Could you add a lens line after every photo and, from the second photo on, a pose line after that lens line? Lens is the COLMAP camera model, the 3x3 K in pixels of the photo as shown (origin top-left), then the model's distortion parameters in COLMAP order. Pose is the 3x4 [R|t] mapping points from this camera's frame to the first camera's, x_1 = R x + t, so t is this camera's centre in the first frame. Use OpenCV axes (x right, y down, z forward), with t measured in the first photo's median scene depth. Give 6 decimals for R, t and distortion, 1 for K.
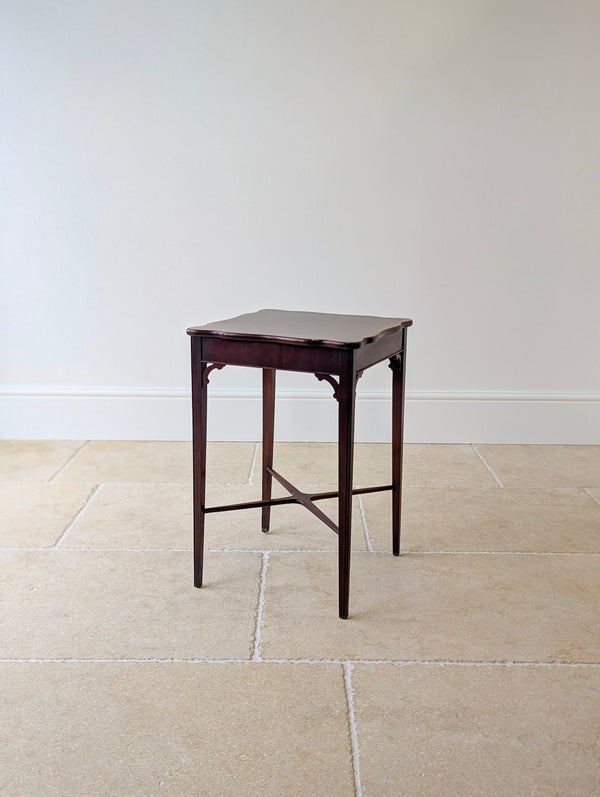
lens RADIAL K [[852.4, 0, 304.3], [0, 852.4, 402.6], [0, 0, 1]] dist [0.050057, -0.006975]
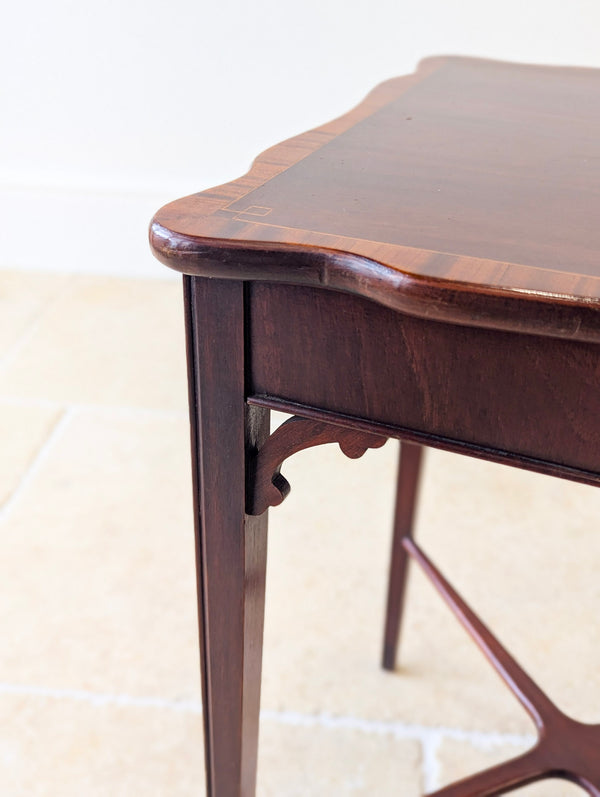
lens RADIAL K [[879.3, 0, 299.1], [0, 879.3, 400.0], [0, 0, 1]] dist [0.000832, -0.011287]
pose [[0.993369, 0.067197, -0.093292, -0.089906], [-0.035424, 0.950832, 0.307676, -0.099646], [0.109380, -0.302331, 0.946907, 0.792860]]
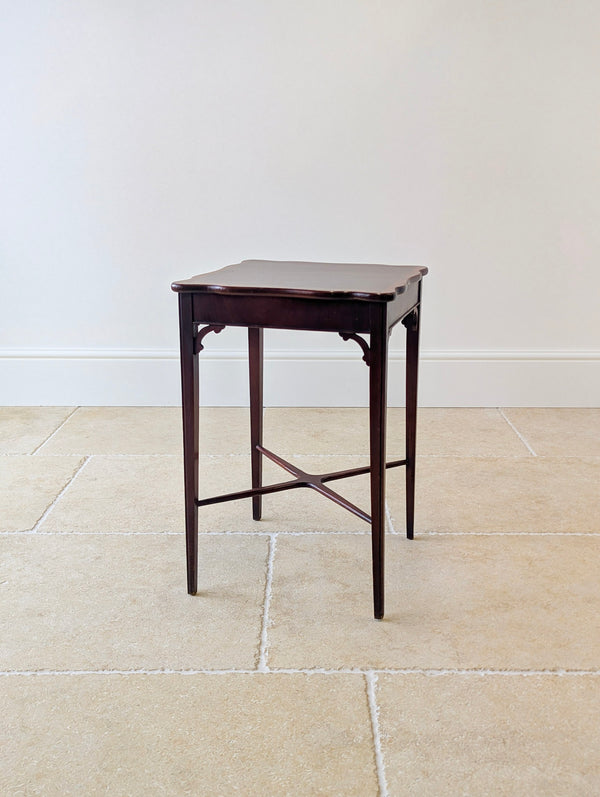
lens RADIAL K [[854.2, 0, 314.2], [0, 854.2, 397.7], [0, 0, 1]] dist [0.047111, -0.008580]
pose [[0.999978, -0.006466, 0.001691, -0.004173], [0.006390, 0.999115, 0.041574, -0.002814], [-0.001958, -0.041562, 0.999134, 0.148330]]
